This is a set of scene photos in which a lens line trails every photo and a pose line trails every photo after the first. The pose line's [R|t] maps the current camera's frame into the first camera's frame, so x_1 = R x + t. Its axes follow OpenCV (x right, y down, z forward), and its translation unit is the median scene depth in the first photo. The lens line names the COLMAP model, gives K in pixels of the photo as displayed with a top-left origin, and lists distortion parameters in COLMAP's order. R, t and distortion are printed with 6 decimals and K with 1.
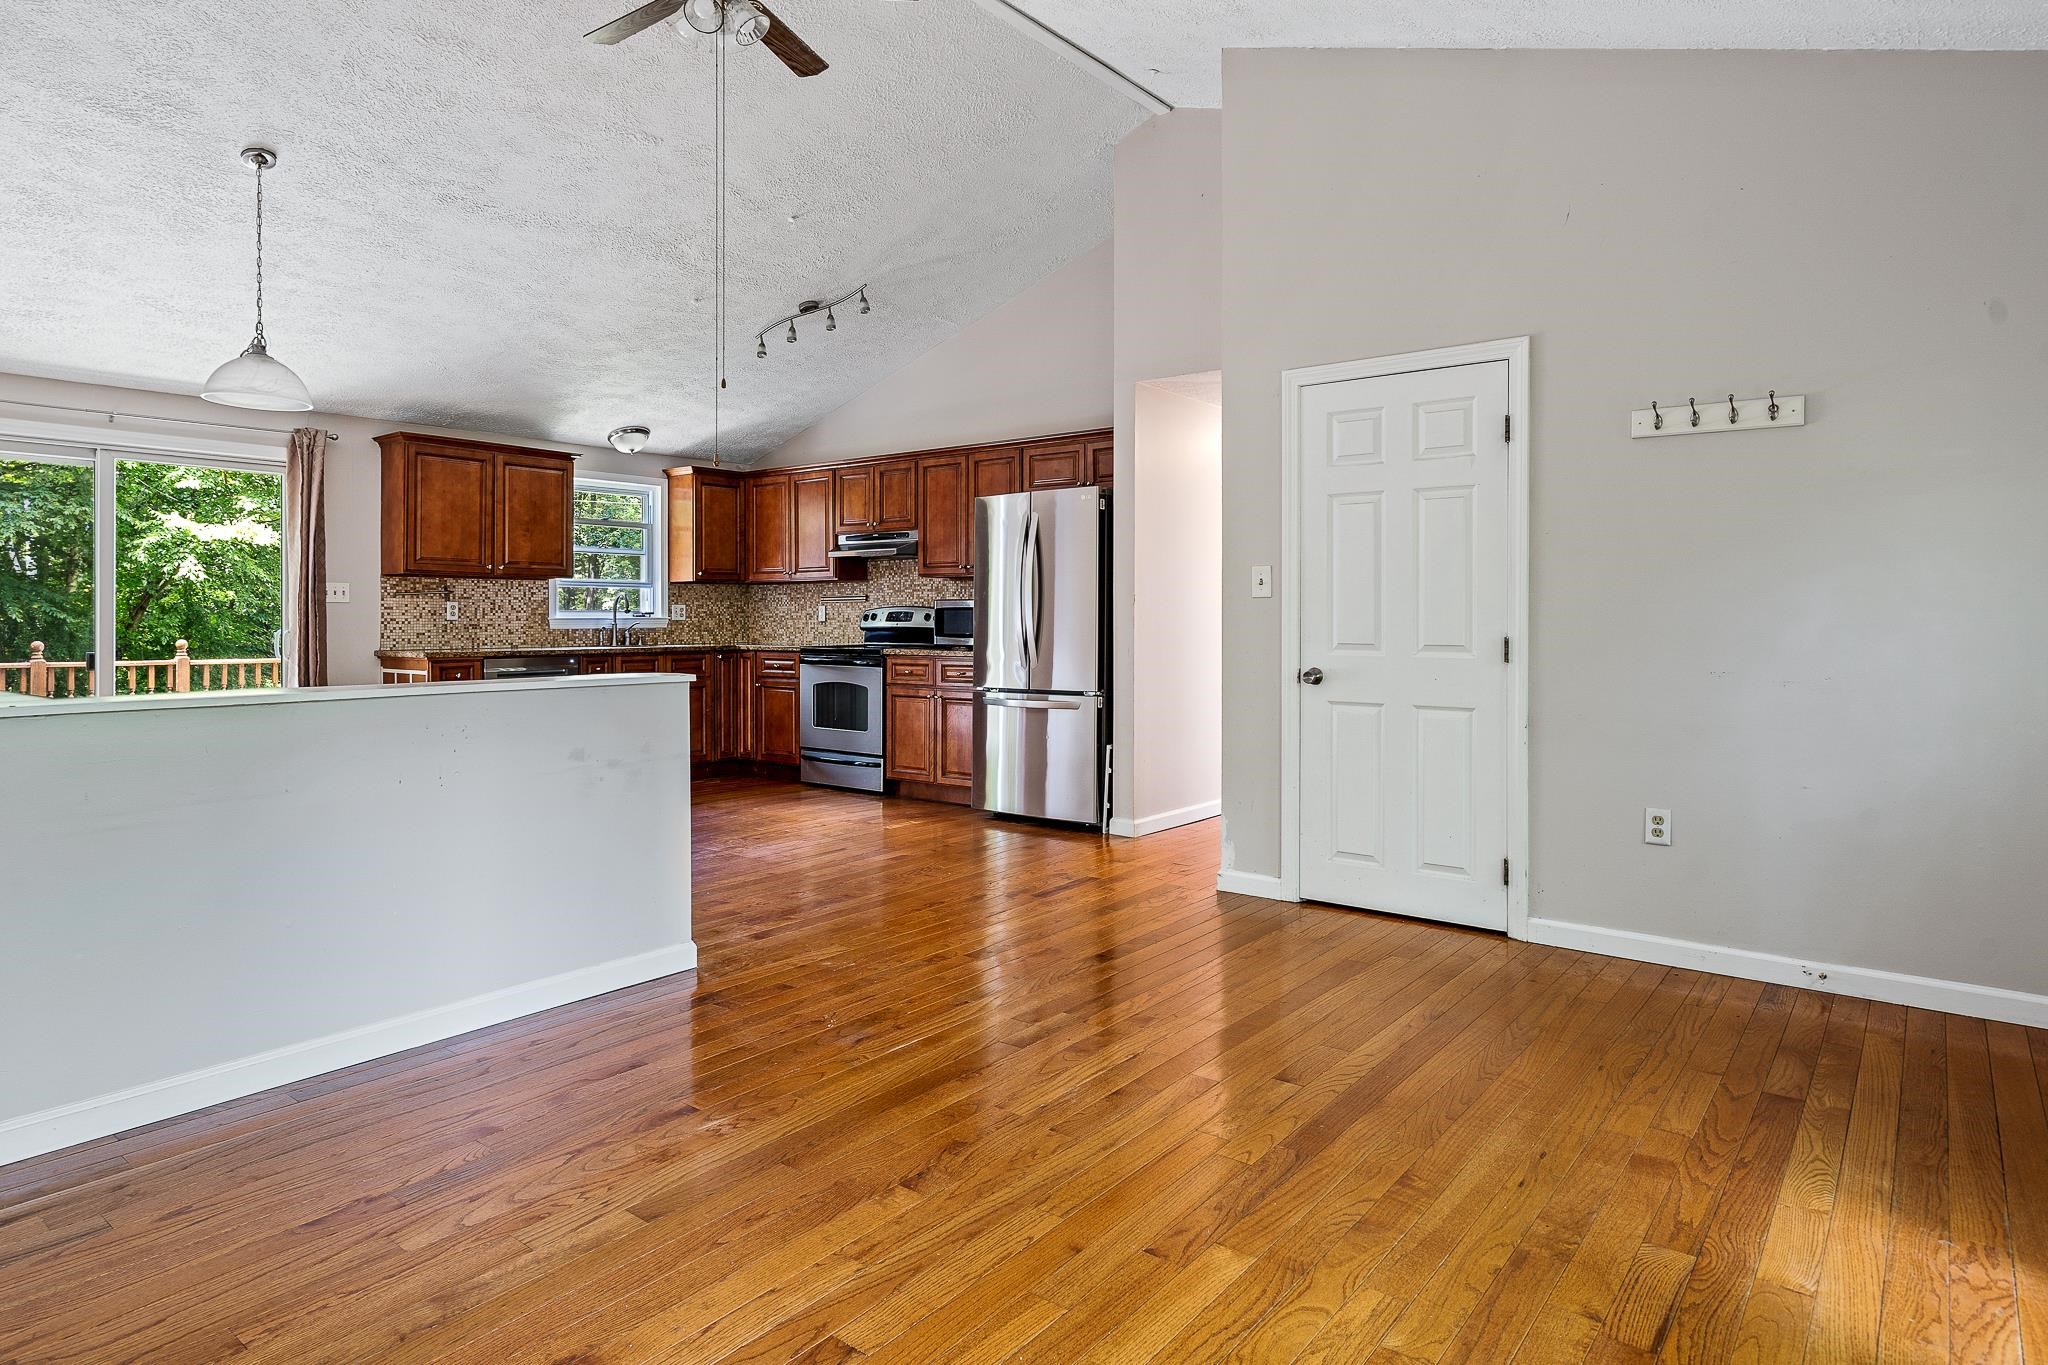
lens RADIAL K [[1160.8, 0, 985.7], [0, 1160.8, 617.3], [0, 0, 1]] dist [0.001001, 0.000618]
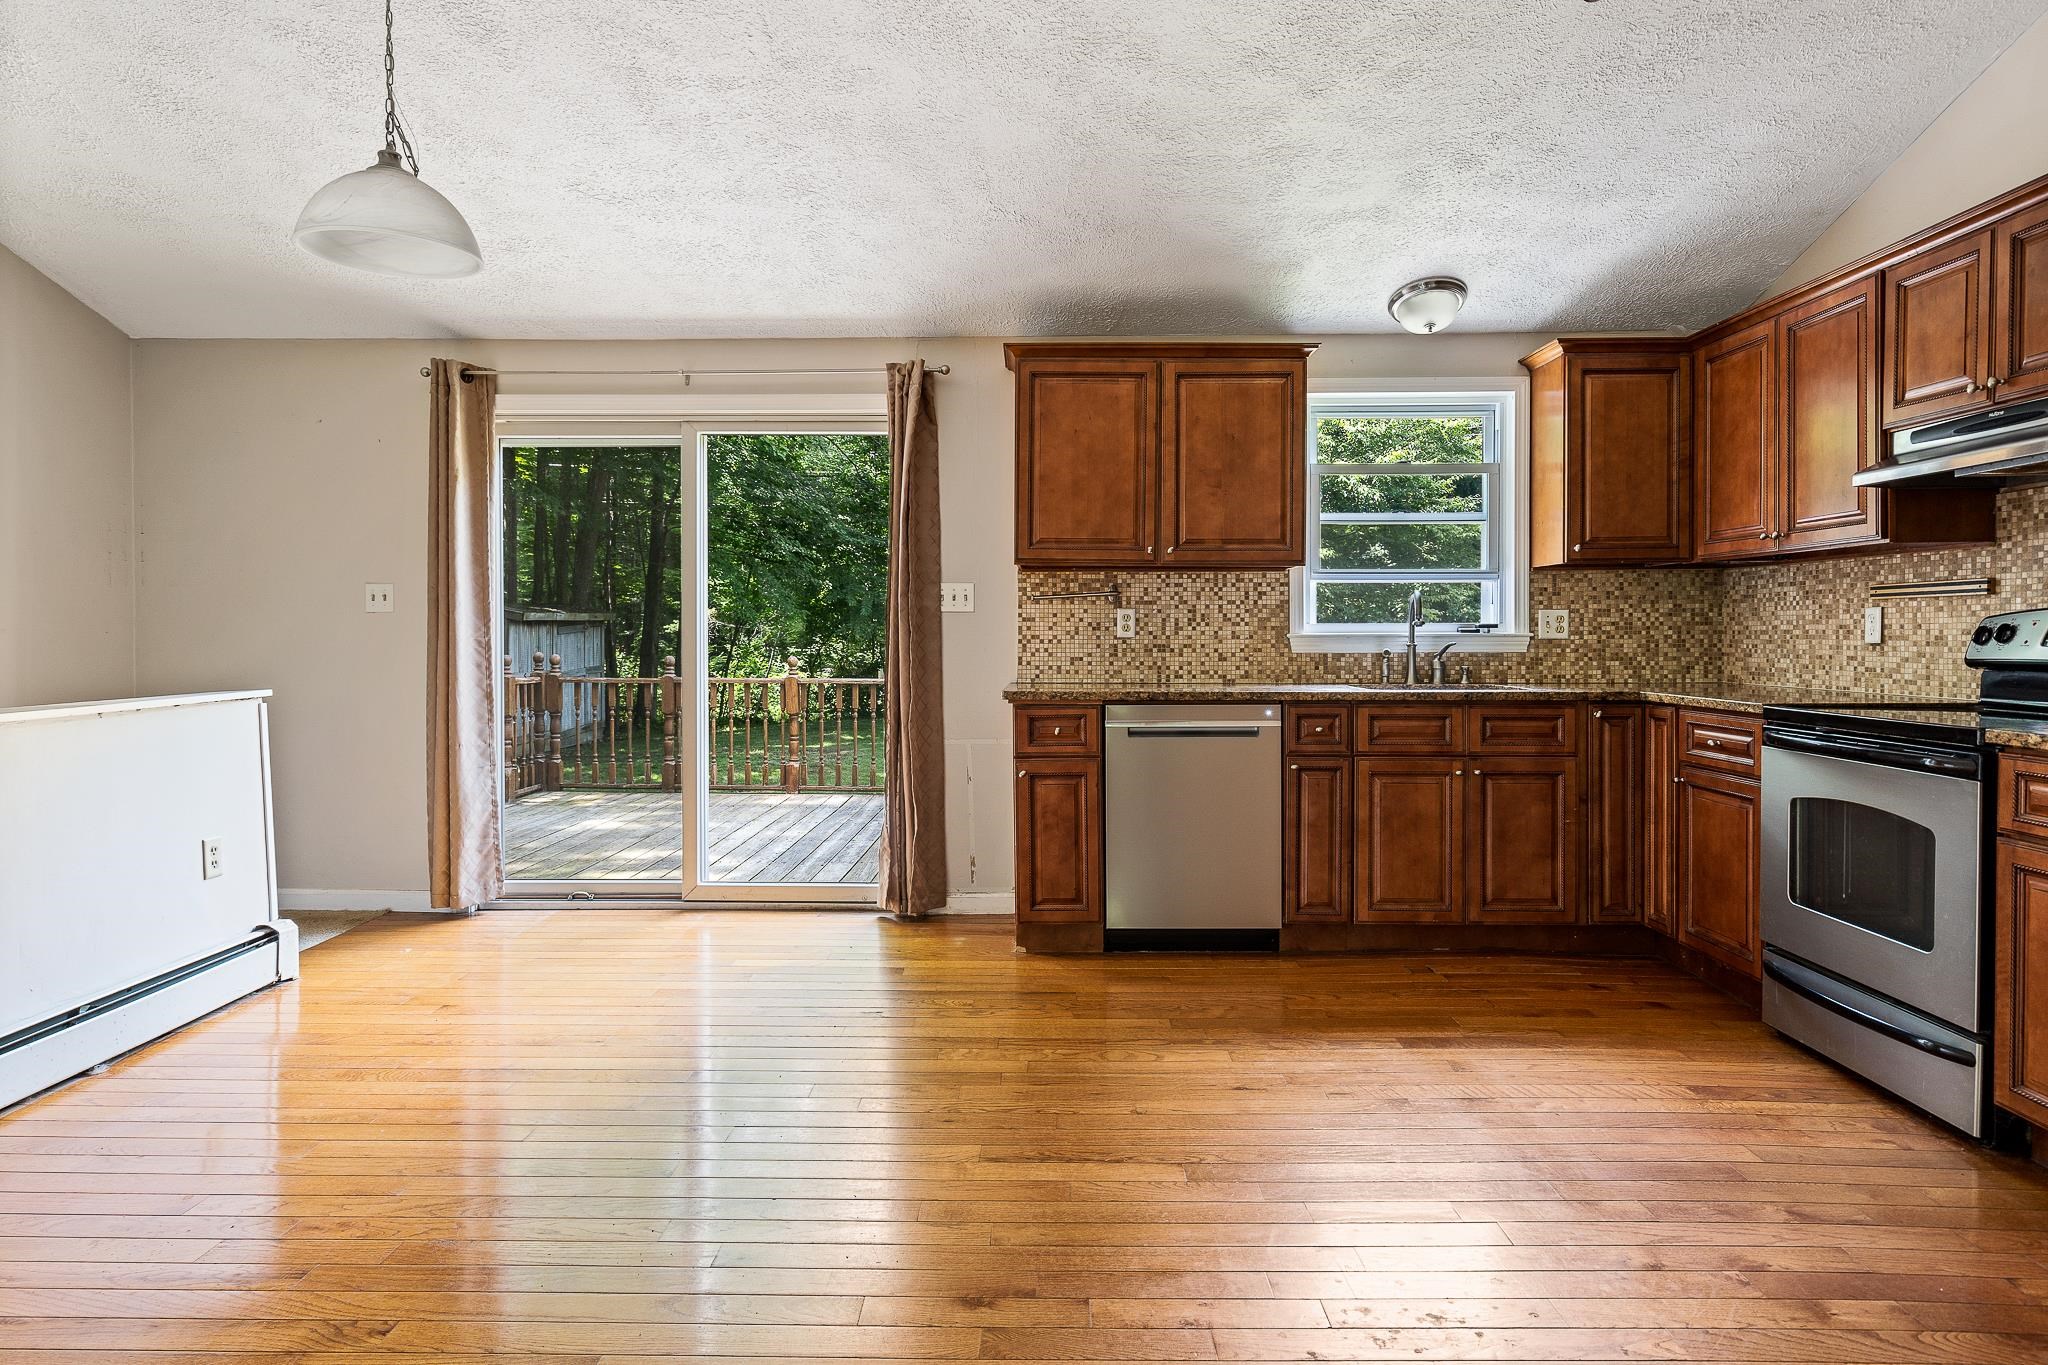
lens RADIAL K [[1165.7, 0, 1021.4], [0, 1165.7, 645.2], [0, 0, 1]] dist [0.006648, 0.001787]
pose [[0.618613, 0.010244, -0.785629, 0.008088], [0.000488, 0.999910, 0.013423, -0.002212], [0.785696, -0.008687, 0.618552, 0.585190]]
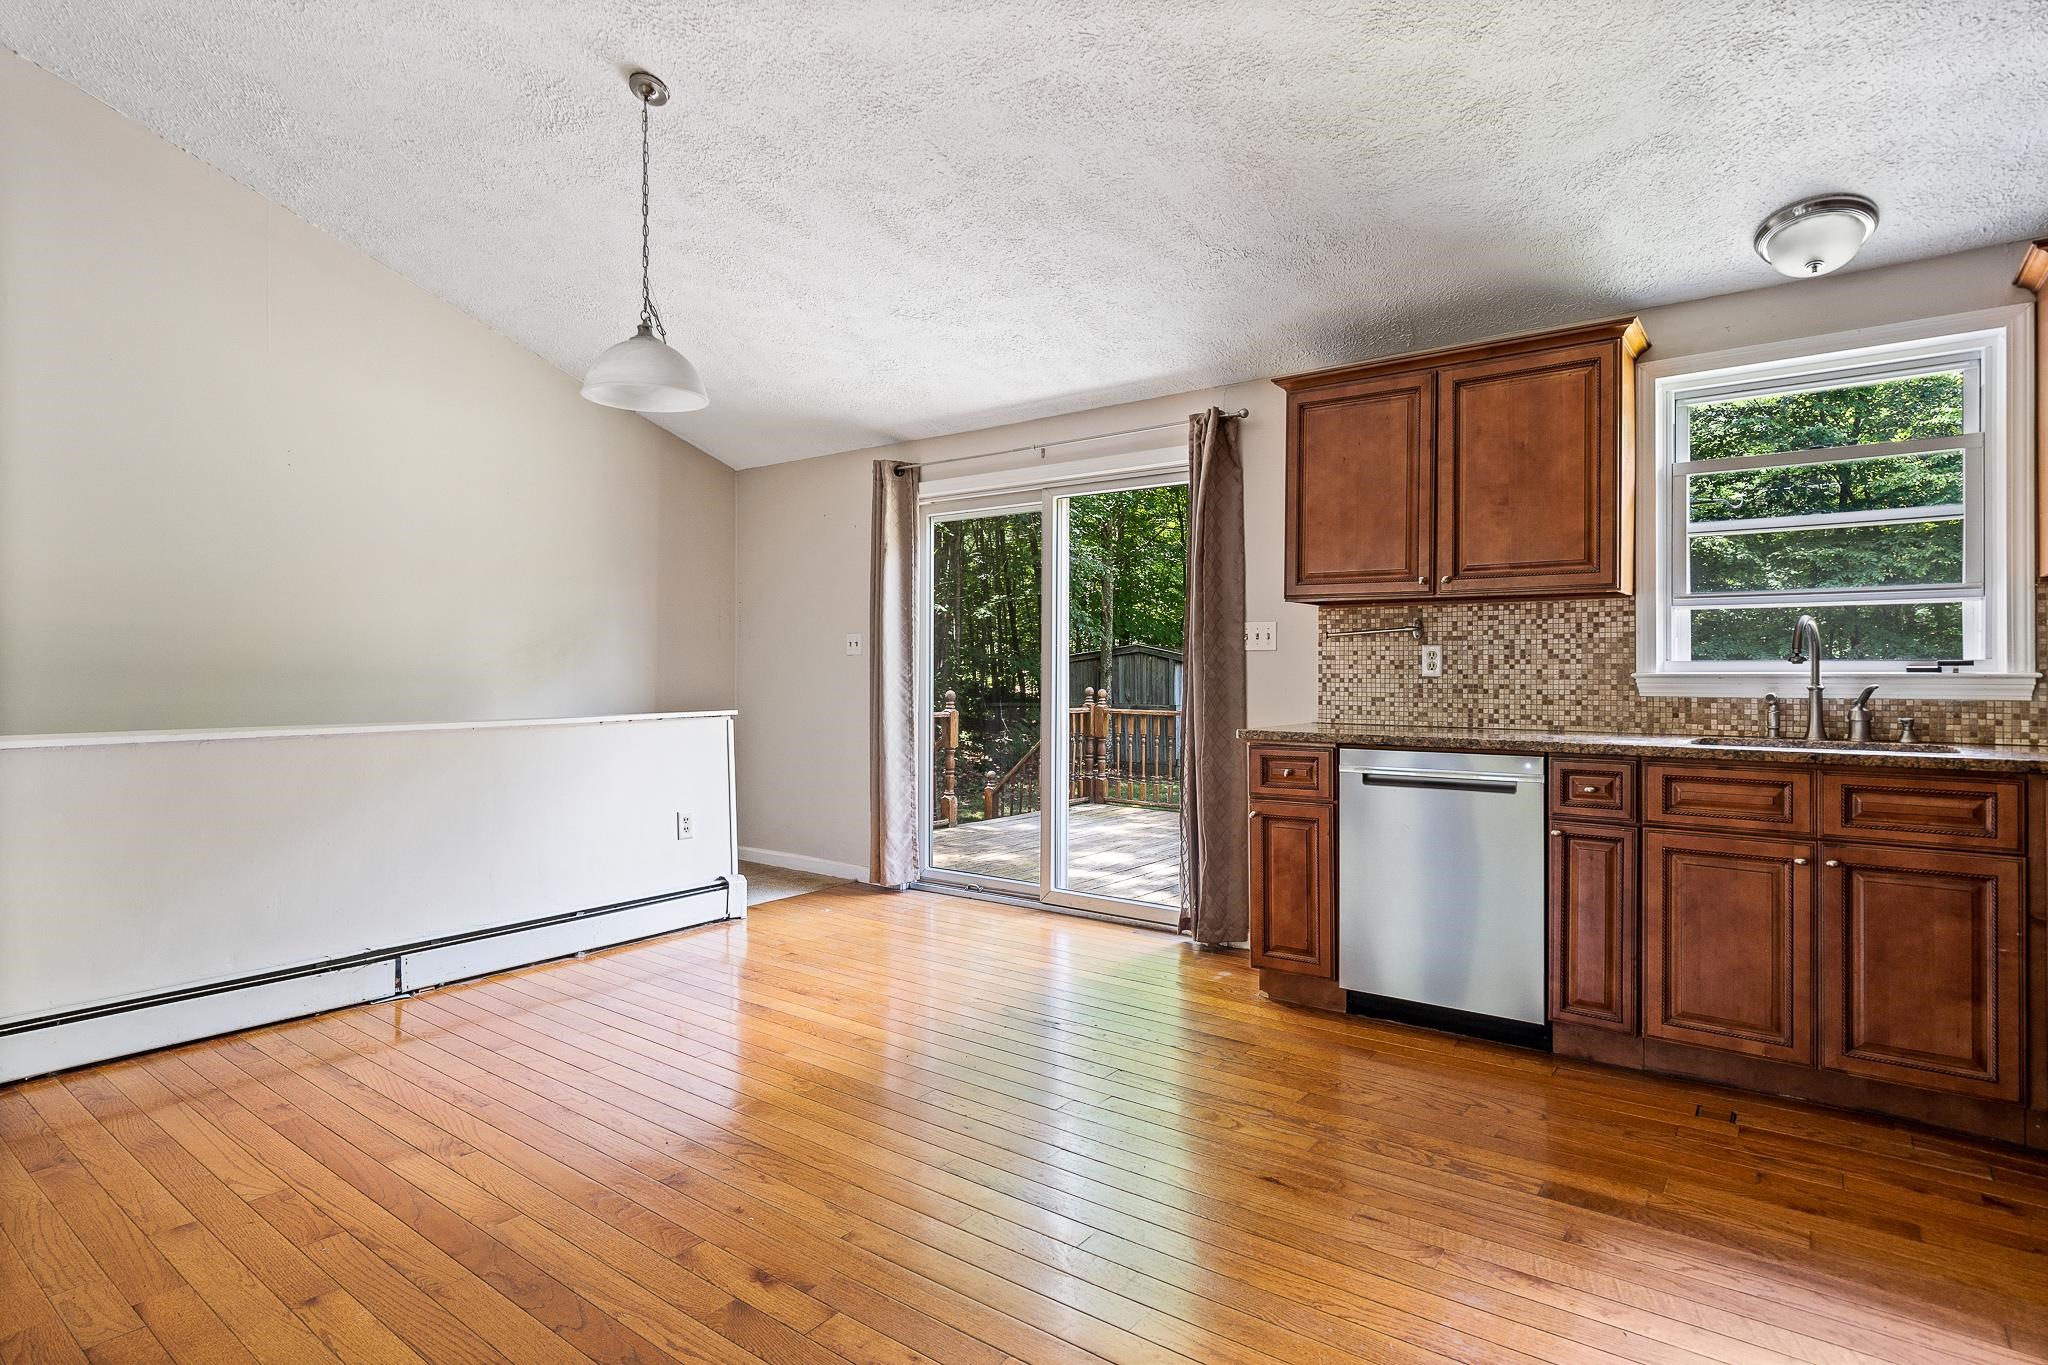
lens RADIAL K [[1056.5, 0, 1022.8], [0, 1056.5, 667.4], [0, 0, 1]] dist [0.007070, 0.001173]
pose [[0.039542, -0.002057, -0.999216, 0.065794], [-0.000635, 0.999998, -0.002083, -0.001201], [0.999218, 0.000717, 0.039540, 0.809638]]
